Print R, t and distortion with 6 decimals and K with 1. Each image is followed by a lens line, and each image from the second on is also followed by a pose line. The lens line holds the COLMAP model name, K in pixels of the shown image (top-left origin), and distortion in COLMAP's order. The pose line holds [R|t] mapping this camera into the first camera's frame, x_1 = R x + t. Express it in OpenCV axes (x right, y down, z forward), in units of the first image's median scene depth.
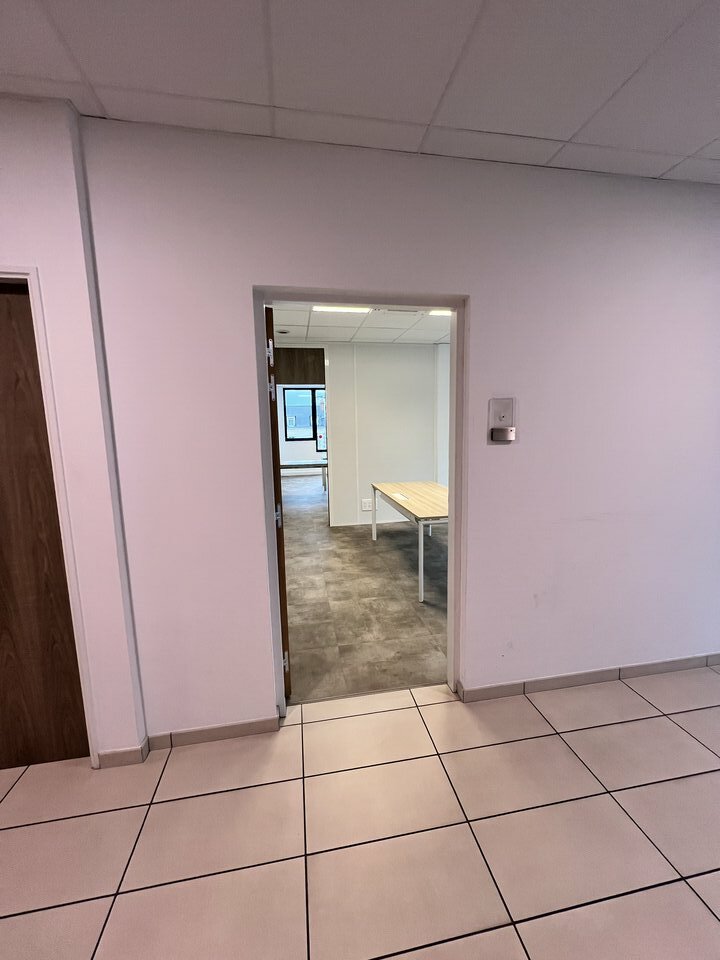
lens RADIAL K [[384.5, 0, 358.5], [0, 384.5, 481.1], [0, 0, 1]] dist [0.000569, -0.000138]
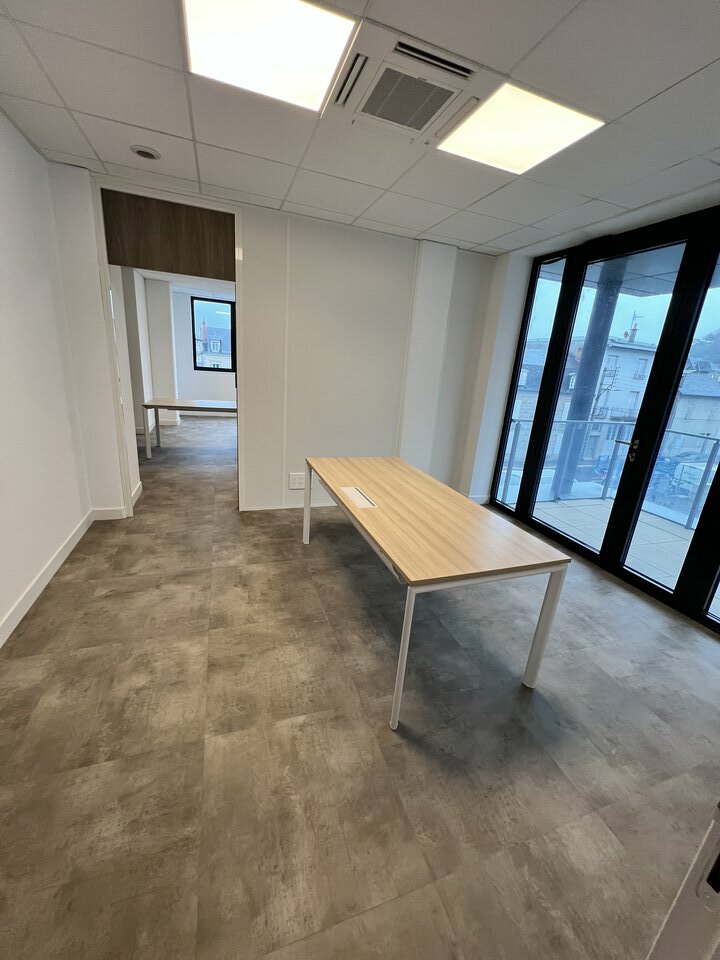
lens RADIAL K [[384.5, 0, 360.4], [0, 384.5, 479.4], [0, 0, 1]] dist [0.000569, -0.000138]
pose [[0.981767, 0.040756, 0.185667, 0.007999], [-0.068687, 0.986810, 0.146588, -0.064089], [-0.177244, -0.156668, 0.971617, 0.435115]]
